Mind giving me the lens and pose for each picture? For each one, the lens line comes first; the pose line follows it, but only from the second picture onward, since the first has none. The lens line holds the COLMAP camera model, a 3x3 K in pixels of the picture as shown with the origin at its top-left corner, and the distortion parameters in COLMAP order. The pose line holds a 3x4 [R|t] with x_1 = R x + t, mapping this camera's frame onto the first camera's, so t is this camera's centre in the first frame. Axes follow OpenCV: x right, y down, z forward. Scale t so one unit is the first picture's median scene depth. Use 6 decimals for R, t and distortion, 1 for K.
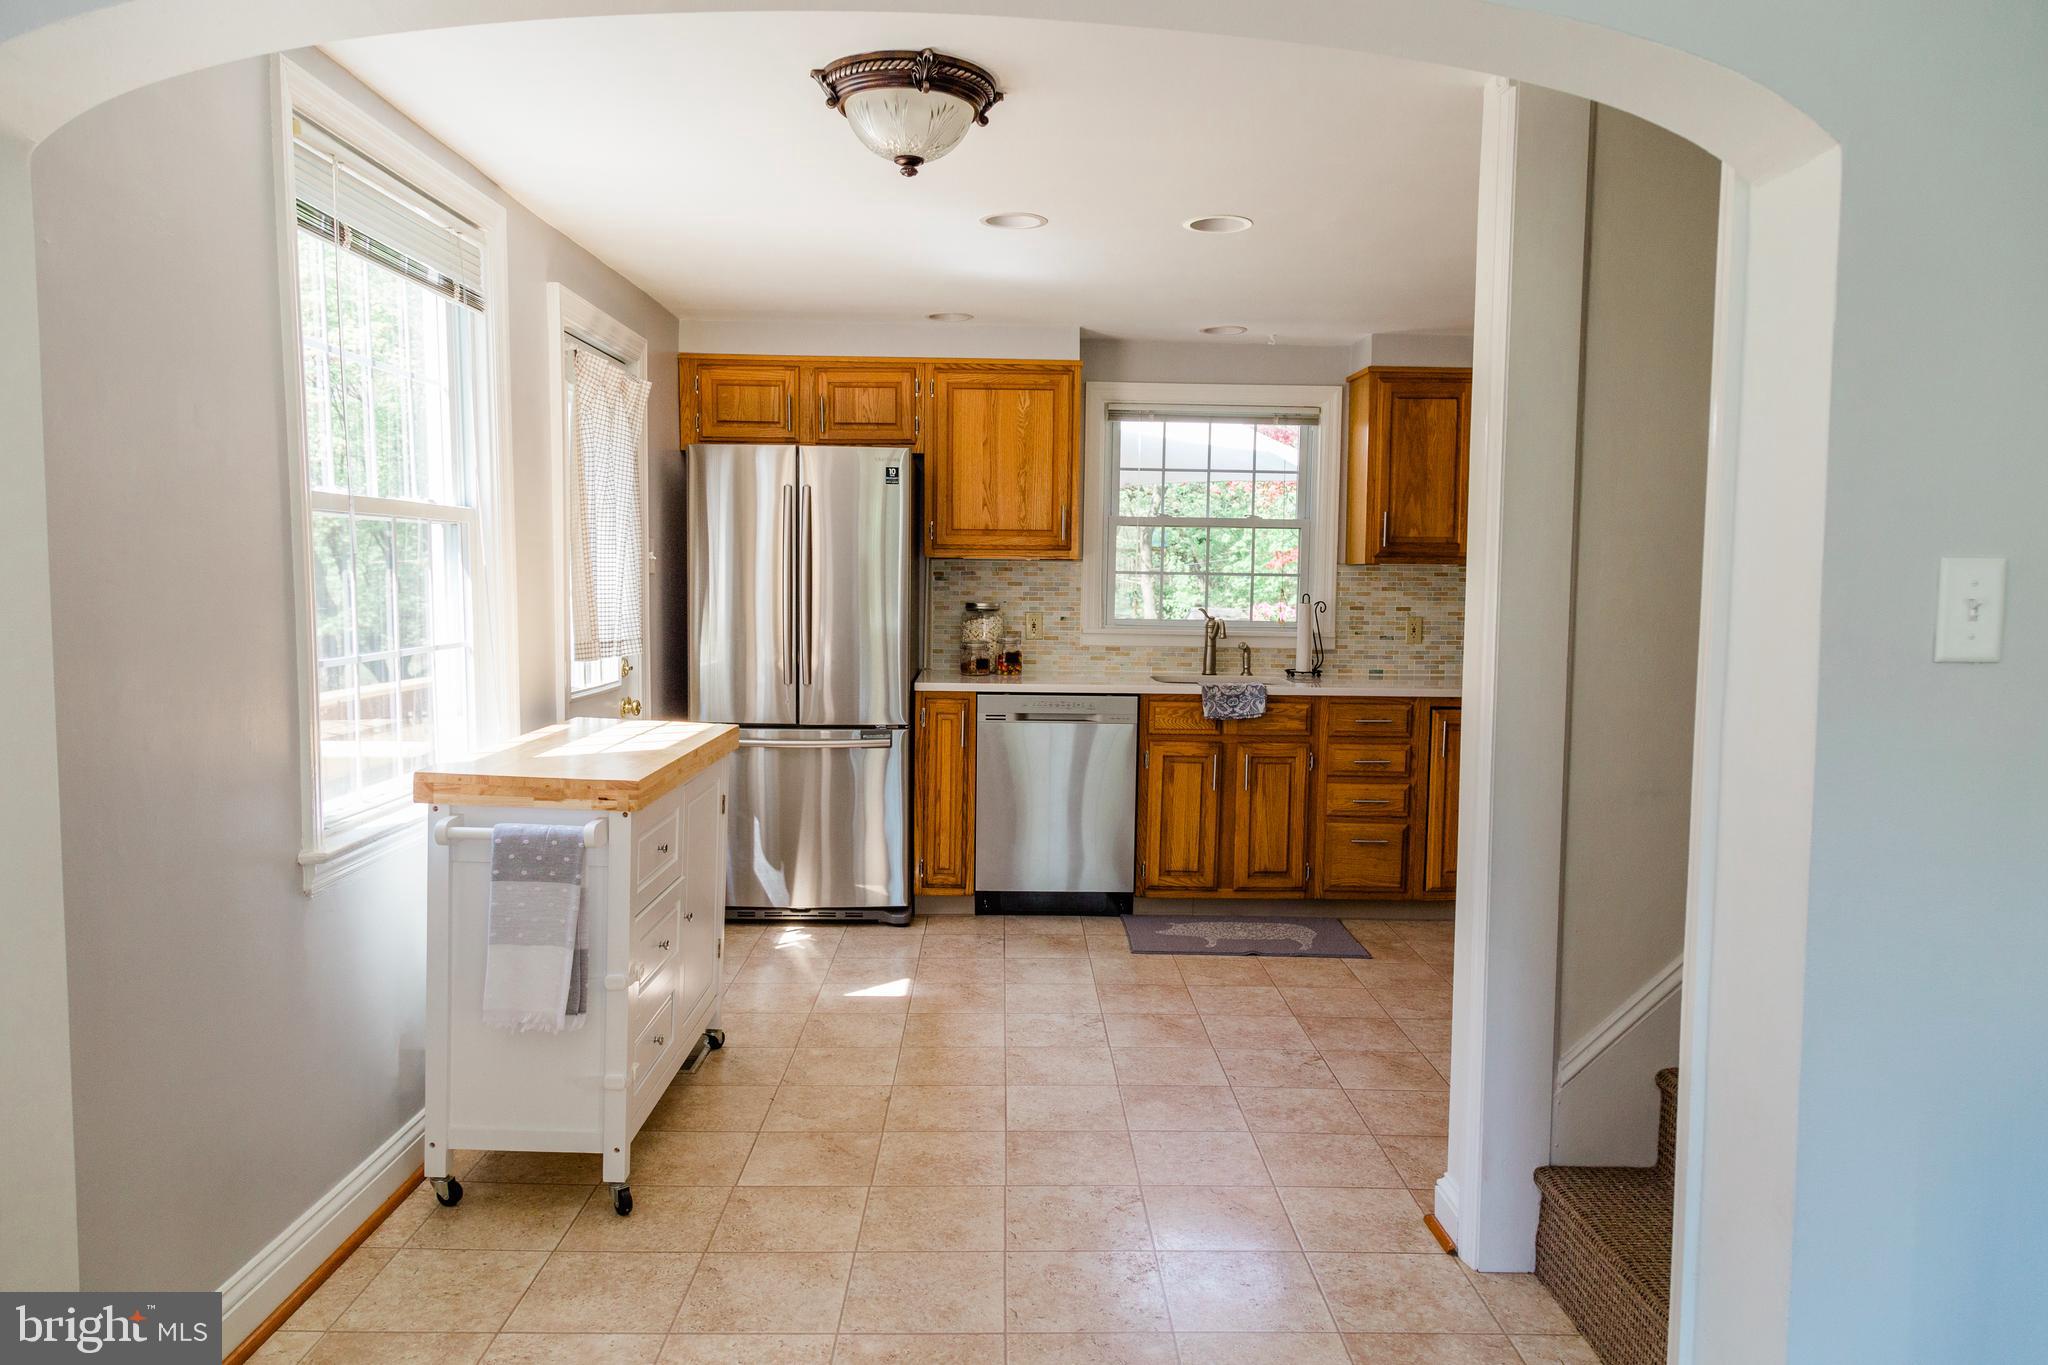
lens RADIAL K [[1348.8, 0, 1018.7], [0, 1348.8, 684.4], [0, 0, 1]] dist [0.007679, 0.000982]
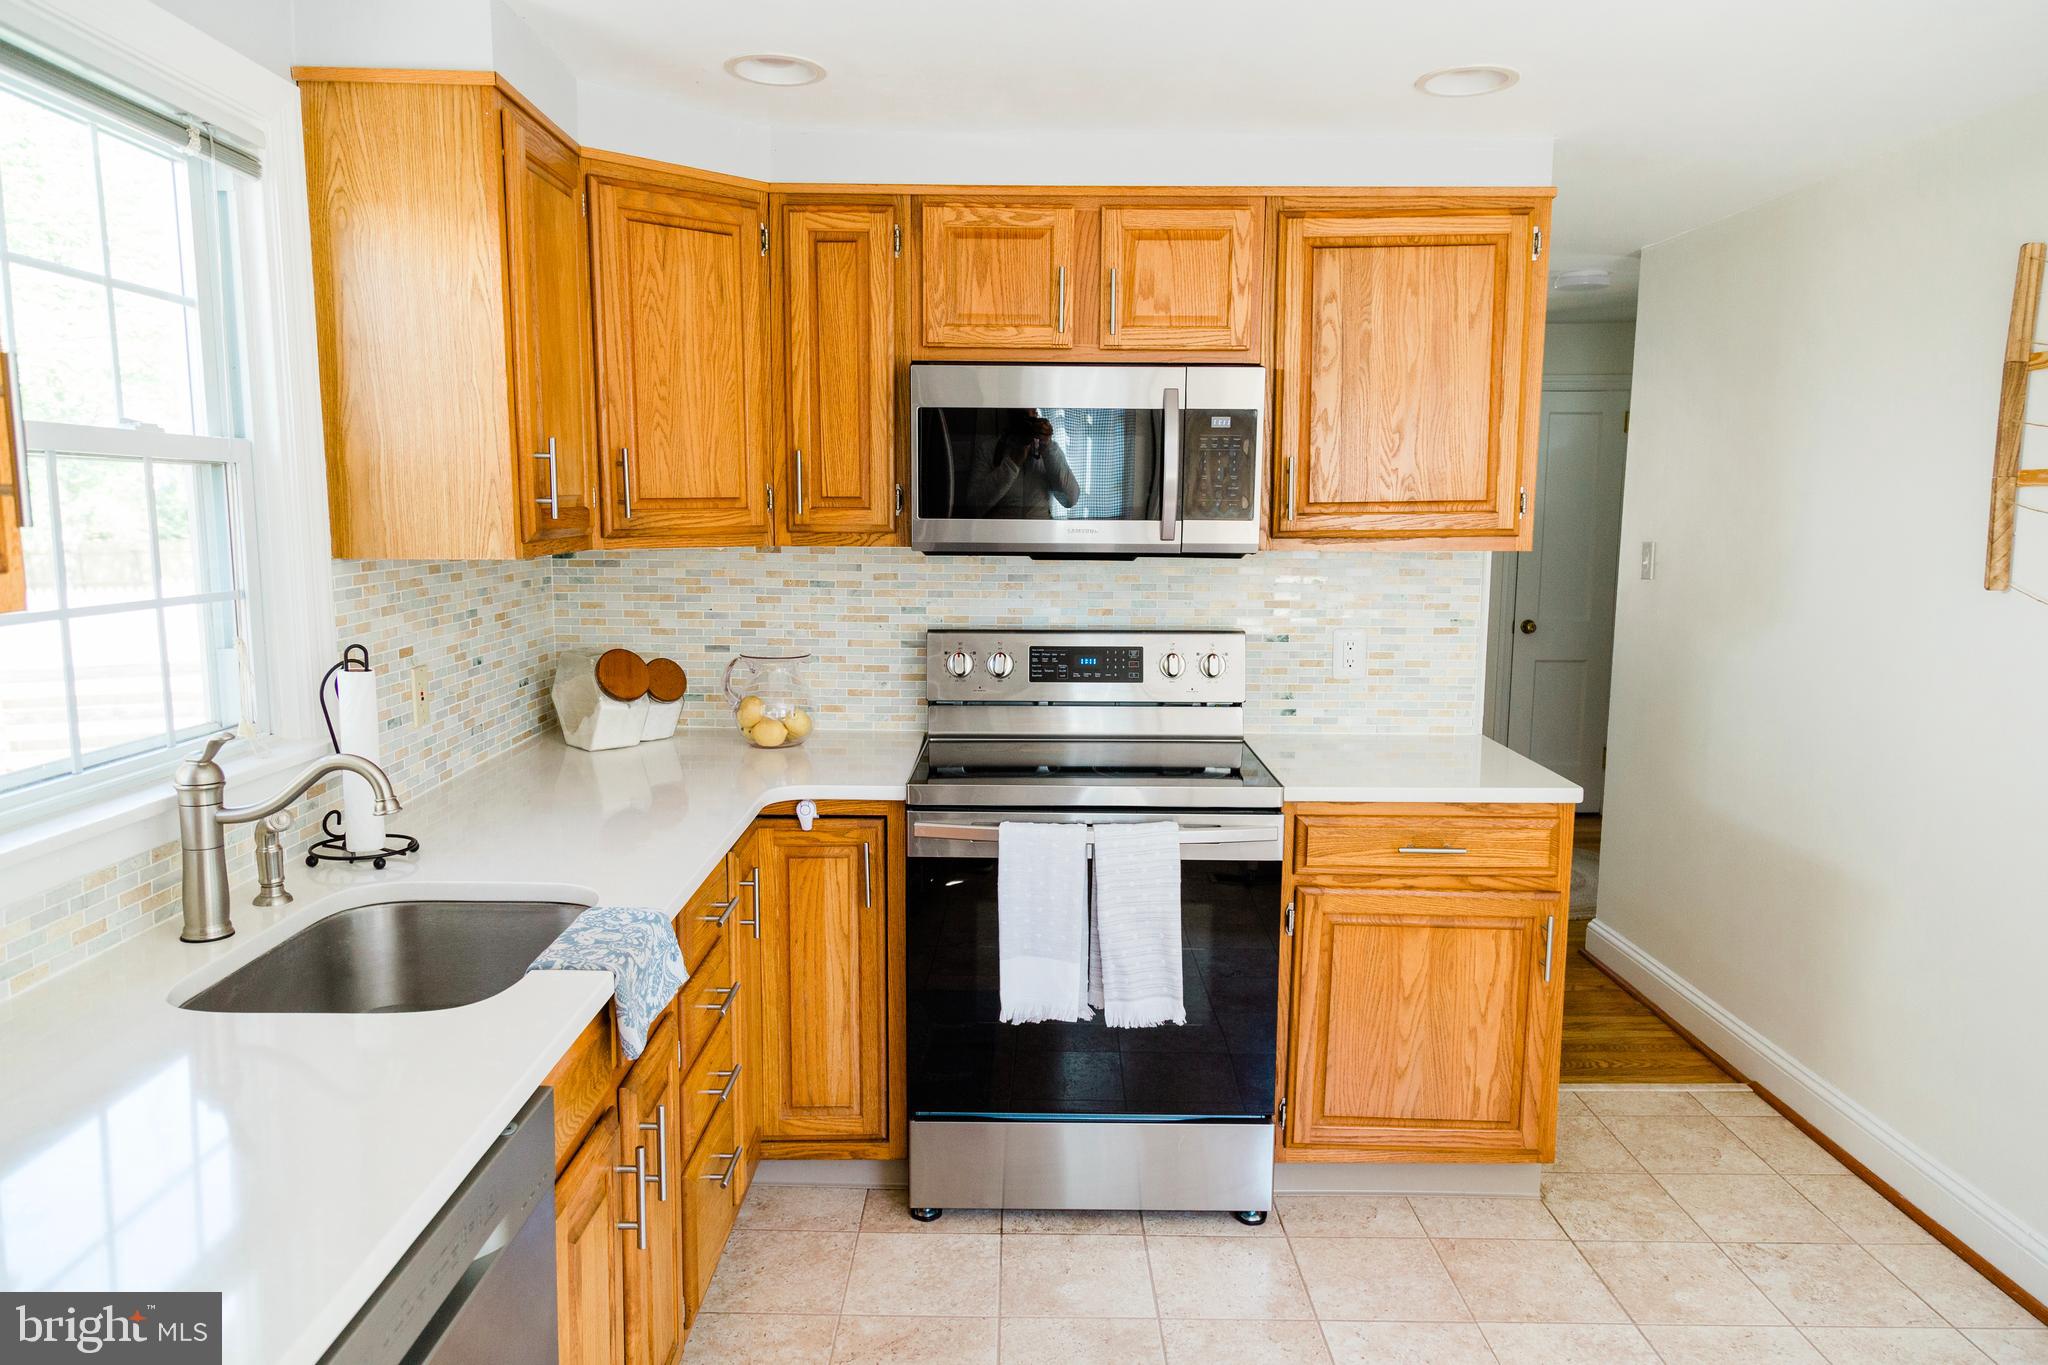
lens RADIAL K [[1348.8, 0, 1006.5], [0, 1348.8, 686.6], [0, 0, 1]] dist [0.007679, 0.000982]
pose [[0.015623, -0.144581, 0.989370, -0.165187], [0.075985, 0.986801, 0.143006, -0.101004], [-0.996987, 0.072943, 0.026403, 0.859836]]
